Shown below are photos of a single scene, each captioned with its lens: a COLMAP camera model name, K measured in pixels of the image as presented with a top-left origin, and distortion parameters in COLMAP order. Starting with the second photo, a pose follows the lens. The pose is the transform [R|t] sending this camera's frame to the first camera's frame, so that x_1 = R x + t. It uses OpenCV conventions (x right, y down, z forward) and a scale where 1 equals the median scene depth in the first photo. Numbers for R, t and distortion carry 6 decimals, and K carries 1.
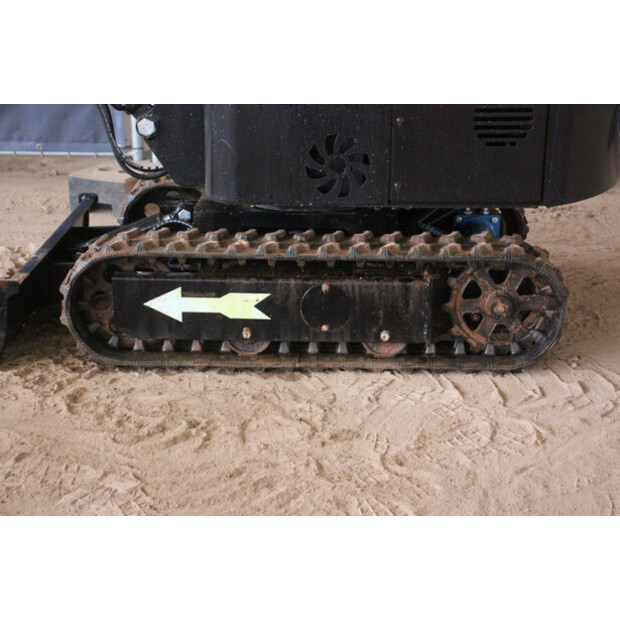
lens RADIAL K [[1210.4, 0, 310.0], [0, 1210.4, 310.0], [0, 0, 1]] dist [0.216896, 0.186529]
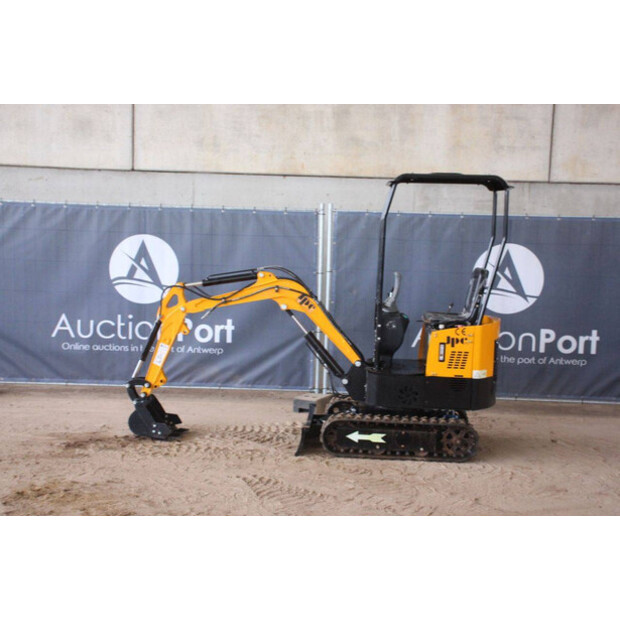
lens RADIAL K [[855.5, 0, 315.1], [0, 855.5, 309.7], [0, 0, 1]] dist [0.053417, 0.069270]
pose [[0.999188, 0.034097, -0.021445, -0.180426], [-0.038114, 0.972563, -0.229498, 0.190813], [0.013031, 0.230129, 0.973073, -1.263332]]
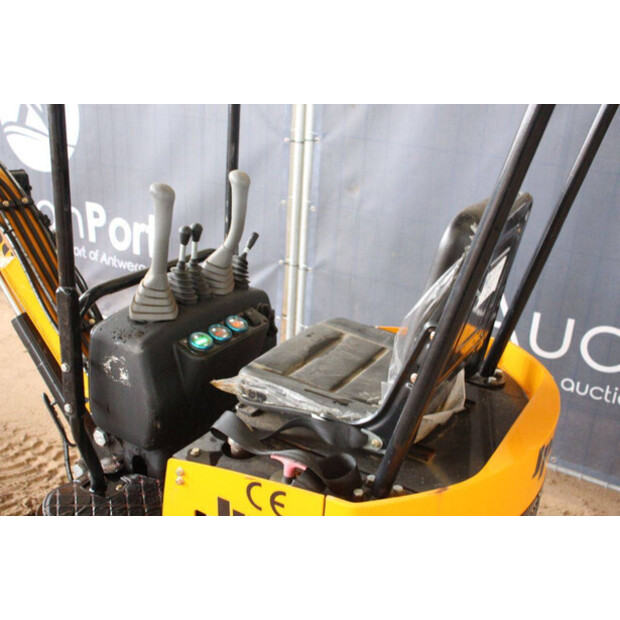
lens RADIAL K [[673.3, 0, 310.0], [0, 673.3, 310.0], [0, 0, 1]] dist [-0.009386, 0.024058]
pose [[0.859931, 0.227926, -0.456693, 0.316066], [-0.217780, 0.973068, 0.075570, -0.411785], [0.461618, 0.034474, 0.886409, 0.580087]]
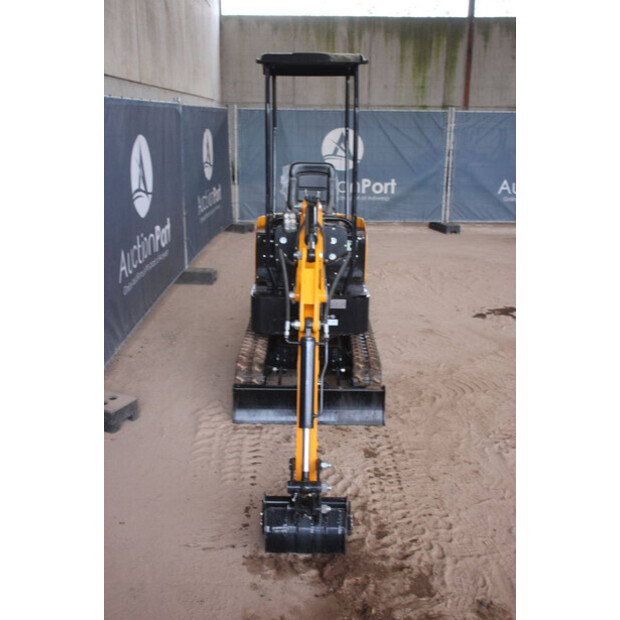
lens RADIAL K [[658.0, 0, 309.2], [0, 658.0, 320.4], [0, 0, 1]] dist [-0.017841, 0.012270]
pose [[-0.025172, -0.290939, 0.956410, -1.510006], [0.312681, 0.906419, 0.283962, -0.583909], [-0.949525, 0.306199, 0.068155, 0.997542]]
